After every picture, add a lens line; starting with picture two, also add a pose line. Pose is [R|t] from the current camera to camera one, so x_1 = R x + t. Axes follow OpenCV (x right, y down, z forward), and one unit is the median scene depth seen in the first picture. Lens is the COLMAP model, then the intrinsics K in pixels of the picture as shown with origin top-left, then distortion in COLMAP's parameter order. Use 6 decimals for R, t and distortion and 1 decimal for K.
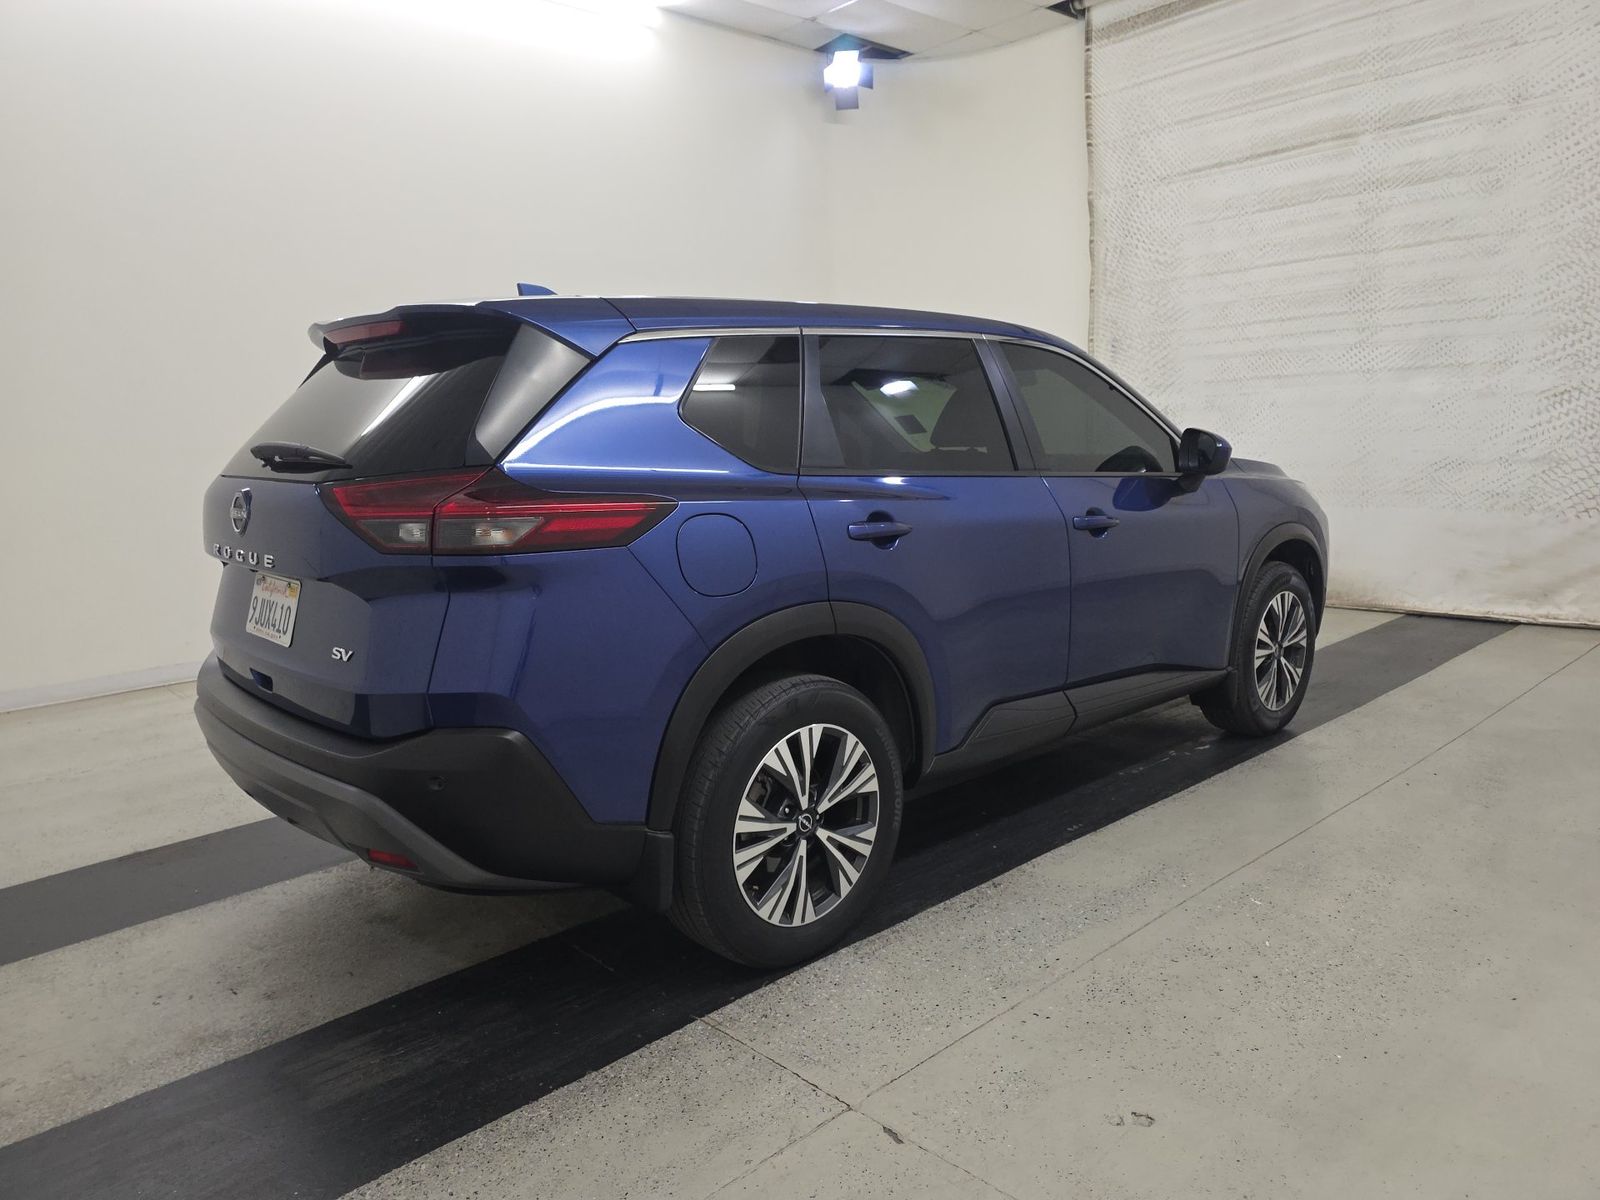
lens RADIAL K [[1088.2, 0, 798.5], [0, 1088.2, 585.8], [0, 0, 1]] dist [0.045348, -0.042430]
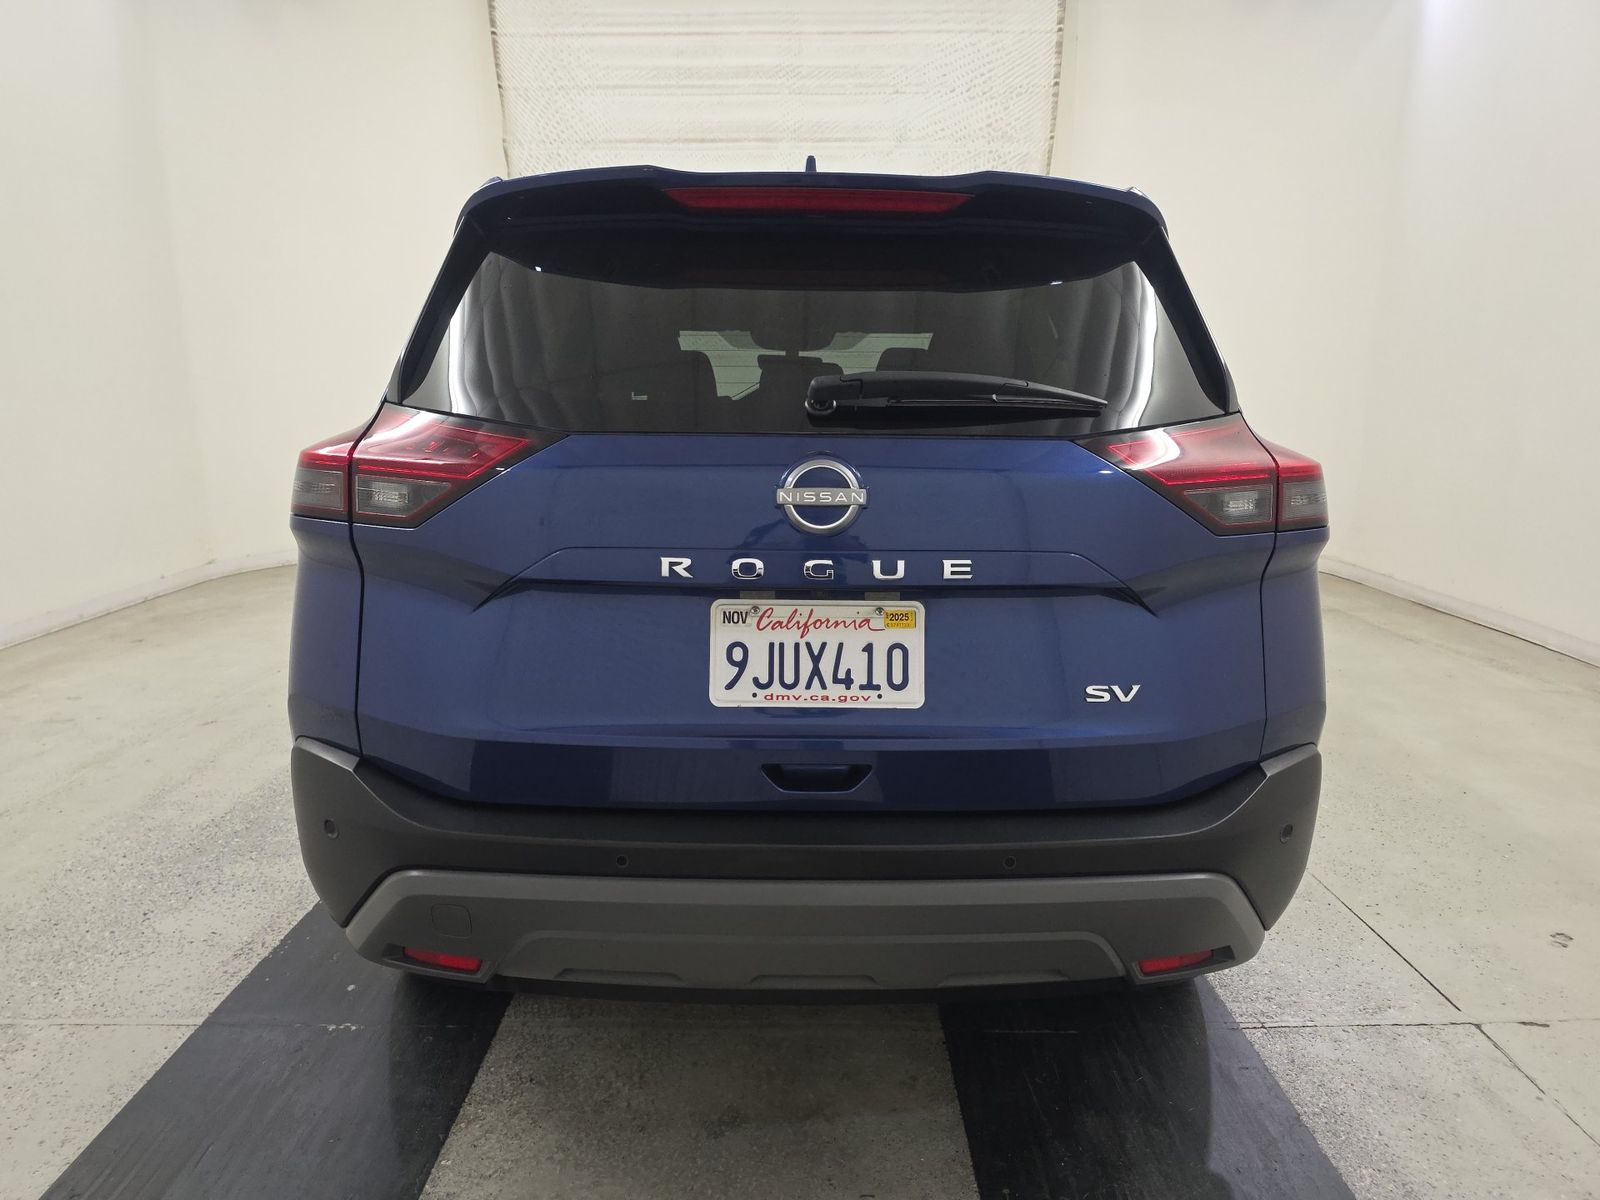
lens RADIAL K [[1088.2, 0, 798.2], [0, 1088.2, 608.9], [0, 0, 1]] dist [0.045348, -0.042430]
pose [[0.669278, -0.112678, 0.734418, -0.357000], [0.083212, 0.993583, 0.076608, -0.019495], [-0.738338, 0.009840, 0.674360, 0.238836]]
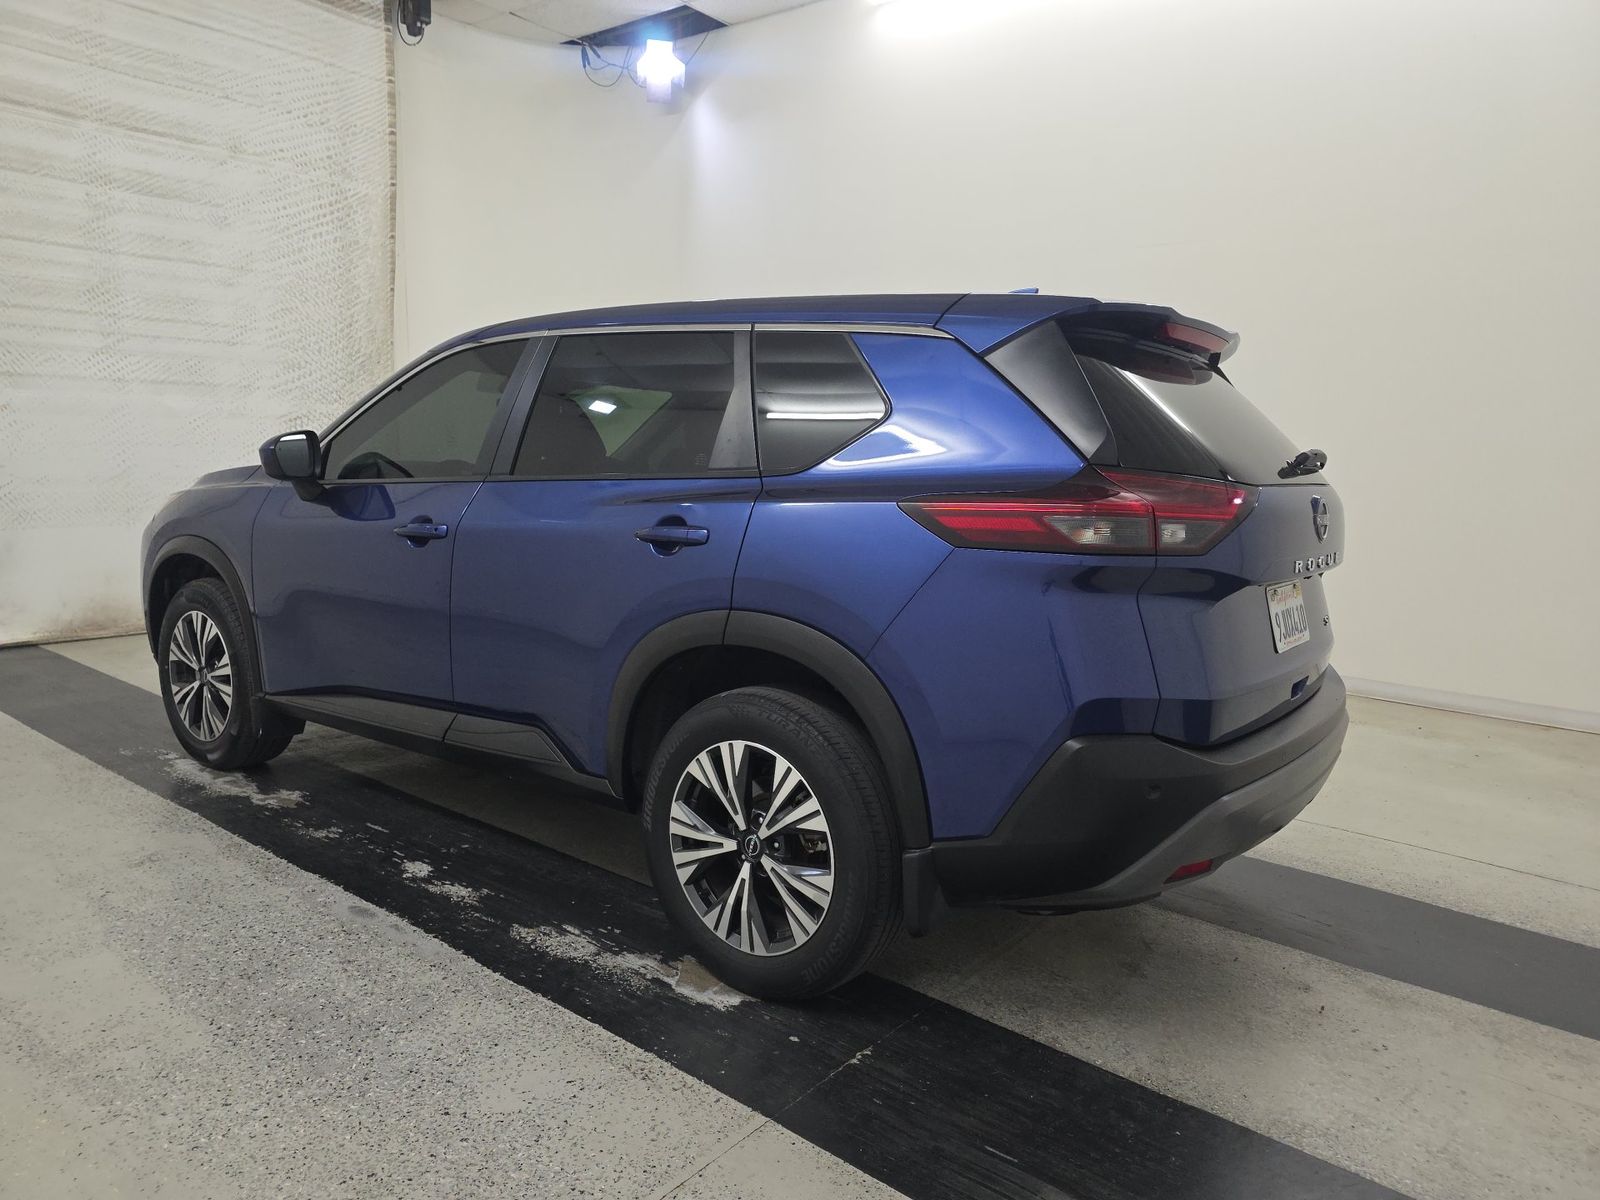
lens RADIAL K [[1088.2, 0, 806.3], [0, 1088.2, 601.8], [0, 0, 1]] dist [0.045348, -0.042430]
pose [[-0.173231, -0.113283, 0.978344, -0.538196], [0.116694, 0.984005, 0.134601, -0.069282], [-0.977943, 0.137484, -0.157241, 0.618941]]
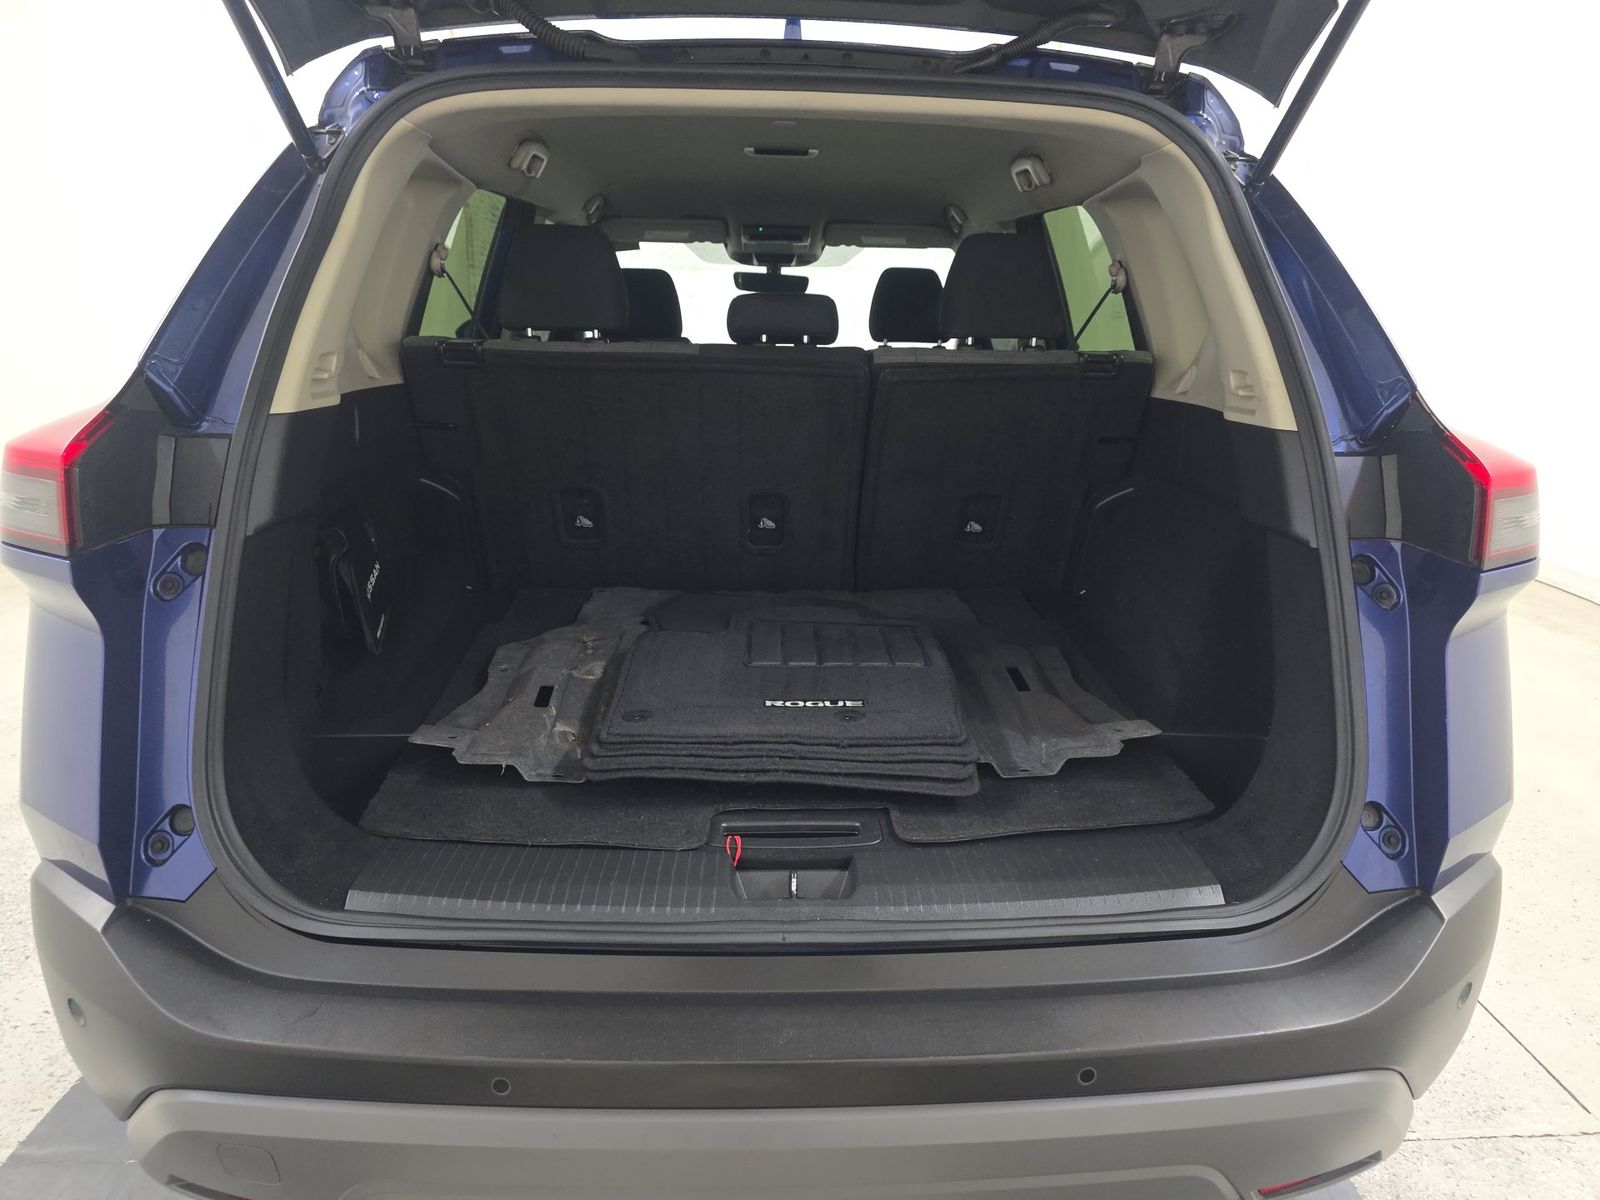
lens RADIAL K [[1088.2, 0, 821.7], [0, 1088.2, 611.5], [0, 0, 1]] dist [0.045348, -0.042430]
pose [[0.644532, -0.172203, 0.744932, -0.294220], [0.078356, 0.984054, 0.159684, -0.036705], [-0.760551, -0.044551, 0.647747, 0.291259]]
